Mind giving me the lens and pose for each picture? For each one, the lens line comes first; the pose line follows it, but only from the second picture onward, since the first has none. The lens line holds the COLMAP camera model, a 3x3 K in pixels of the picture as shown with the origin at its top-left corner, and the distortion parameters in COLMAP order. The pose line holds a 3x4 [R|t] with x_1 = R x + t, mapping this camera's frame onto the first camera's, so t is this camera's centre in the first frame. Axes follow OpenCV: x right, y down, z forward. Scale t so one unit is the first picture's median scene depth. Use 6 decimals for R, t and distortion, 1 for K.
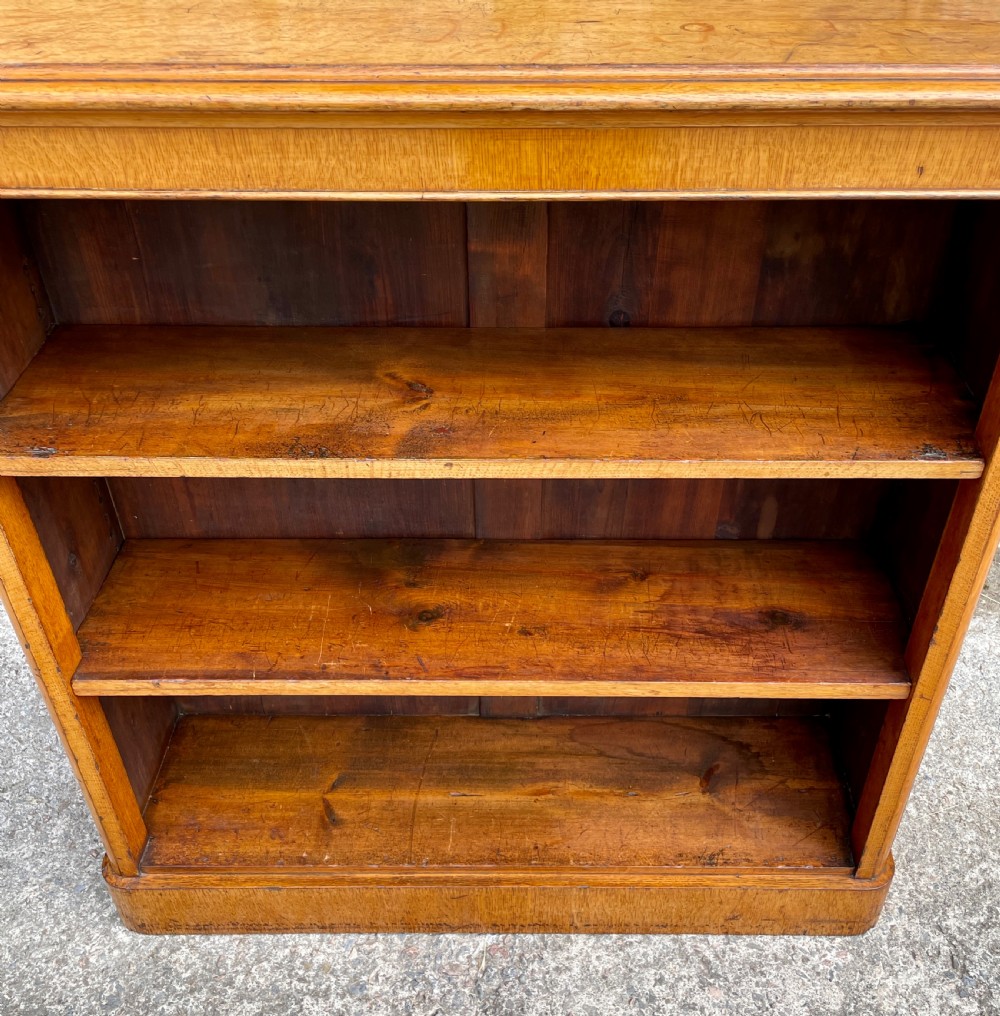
lens RADIAL K [[1043.1, 0, 538.1], [0, 1043.1, 505.0], [0, 0, 1]] dist [0.036405, 0.000000]
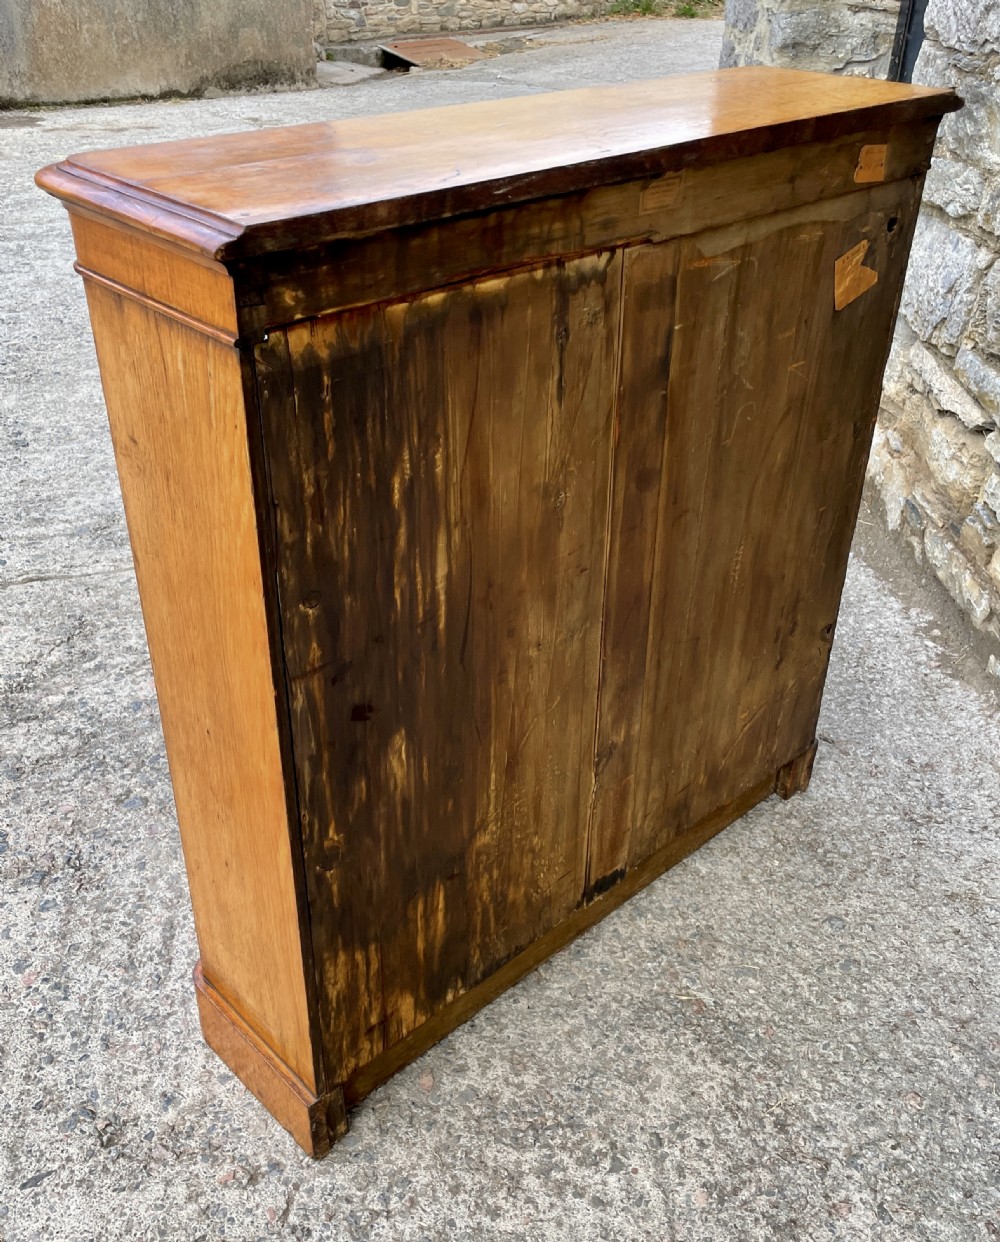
lens RADIAL K [[1194.7, 0, 493.7], [0, 1194.7, 625.9], [0, 0, 1]] dist [0.037384, 0.000000]
pose [[0.066400, 0.520352, -0.851367, 0.786092], [-0.622796, 0.688246, 0.372080, -0.154628], [0.779562, 0.505521, 0.369772, 0.220143]]
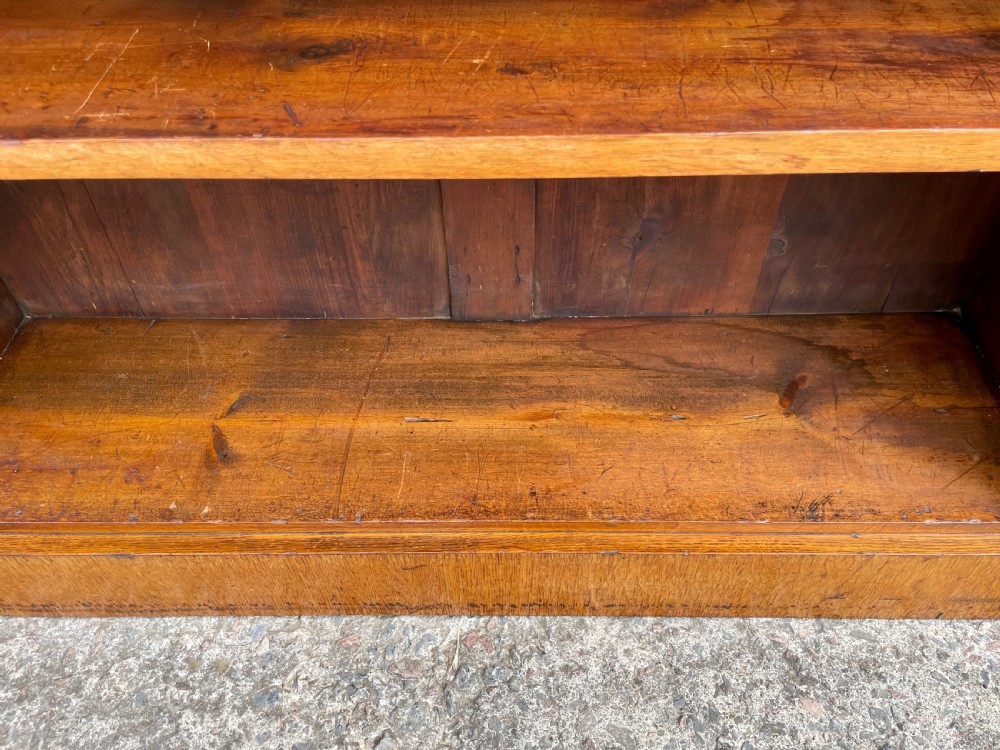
lens RADIAL K [[764.2, 0, 510.9], [0, 764.2, 383.7], [0, 0, 1]] dist [0.079202, -0.108316]
pose [[0.999771, -0.006412, -0.020433, -0.005808], [0.009577, 0.987263, 0.158810, 0.188026], [0.019155, -0.158969, 0.987098, 0.553761]]
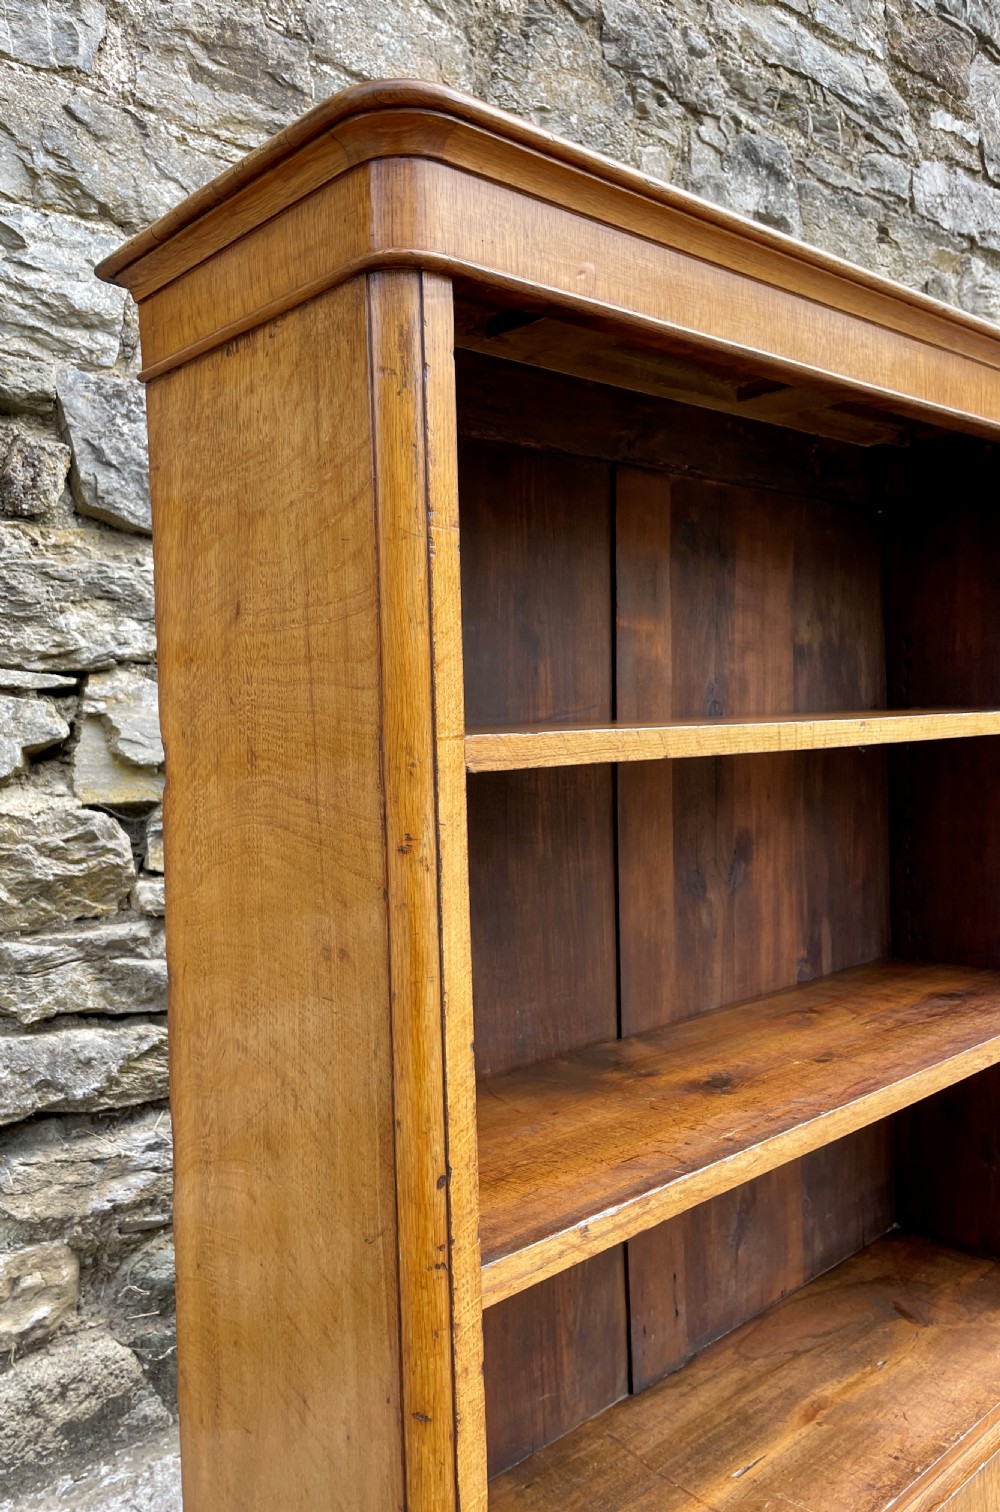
lens RADIAL K [[1160.1, 0, 419.1], [0, 1160.1, 741.8], [0, 0, 1]] dist [0.049820, -0.066784]
pose [[0.757661, -0.034615, 0.651730, -0.701655], [0.421909, 0.787854, -0.448641, 0.176813], [-0.497938, 0.614889, 0.611531, 0.430085]]
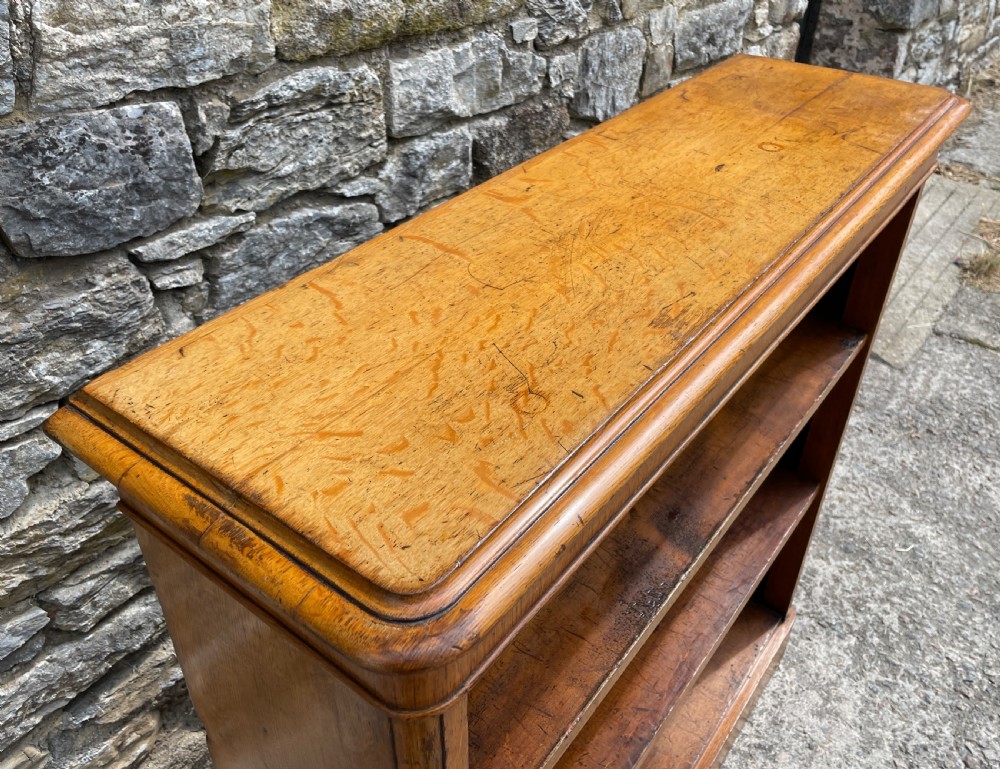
lens RADIAL K [[834.7, 0, 510.1], [0, 834.7, 343.4], [0, 0, 1]] dist [0.046608, -0.078994]
pose [[0.601911, -0.442901, 0.664486, -0.538506], [0.477700, 0.866502, 0.144836, -0.337319], [-0.639927, 0.230247, 0.733131, 0.291912]]
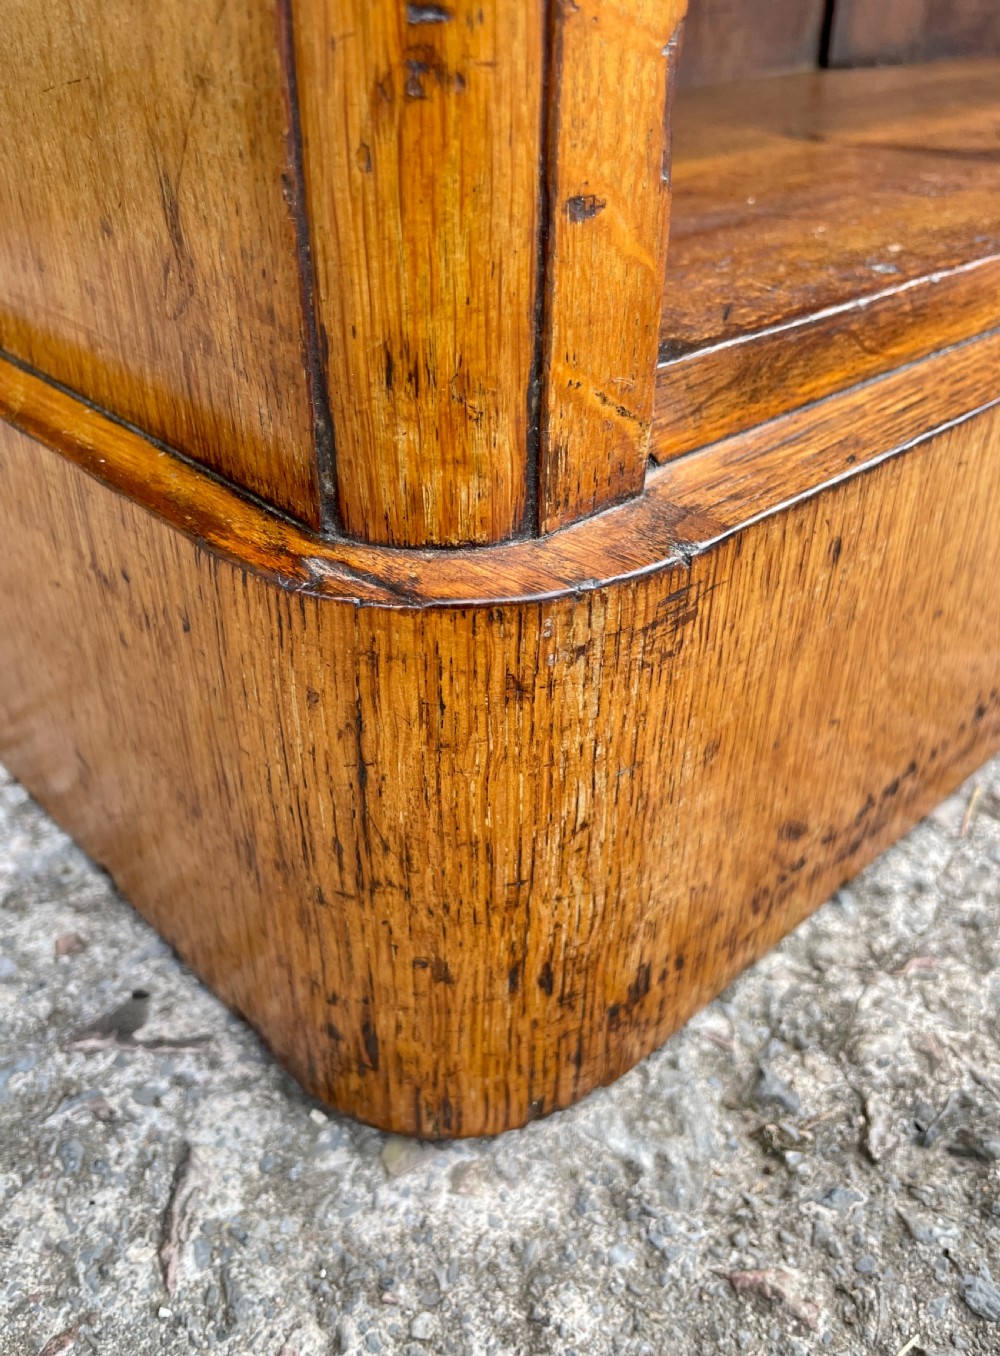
lens RADIAL K [[1161.1, 0, 500.0], [0, 1161.1, 692.0], [0, 0, 1]] dist [0.073755, -0.103312]
pose [[0.736648, -0.374878, 0.562865, -0.468935], [0.411582, 0.908928, 0.066706, 0.359201], [-0.536610, 0.182526, 0.823853, 0.909043]]
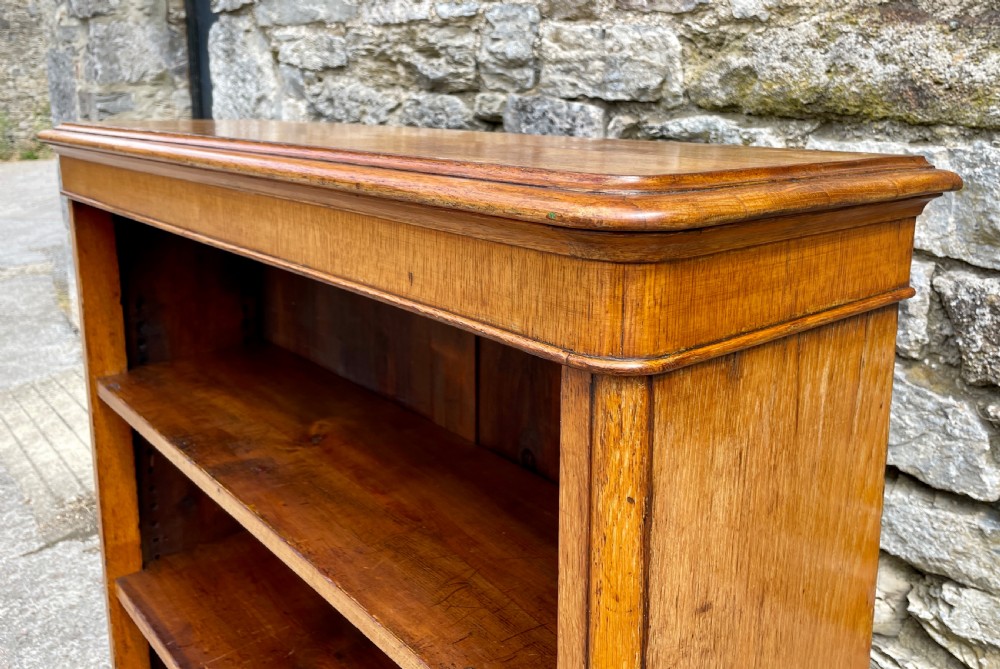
lens RADIAL K [[854.8, 0, 511.2], [0, 854.8, 250.7], [0, 0, 1]] dist [0.075025, -0.113725]
pose [[0.652981, 0.136768, -0.744923, 0.526505], [-0.463516, 0.850019, -0.250242, -0.117889], [0.598974, 0.508687, 0.618440, 0.359082]]
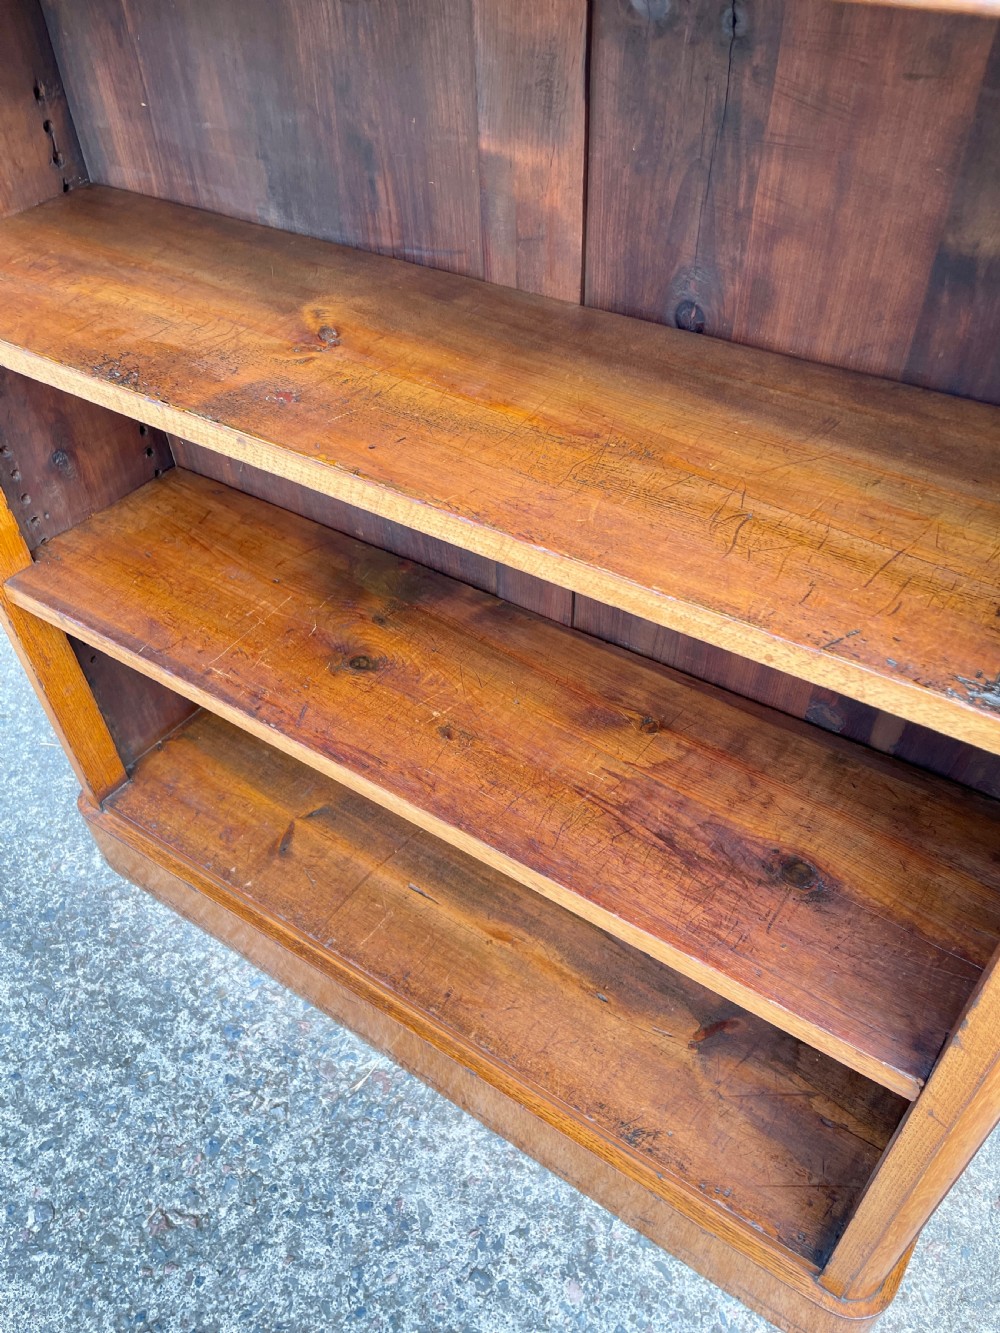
lens RADIAL K [[1018.6, 0, 492.9], [0, 1018.6, 680.3], [0, 0, 1]] dist [0.079202, -0.108316]
pose [[0.820841, 0.368809, -0.436120, 0.277168], [-0.312242, 0.929131, 0.198042, -0.054801], [0.478252, -0.026386, 0.877826, 0.353146]]
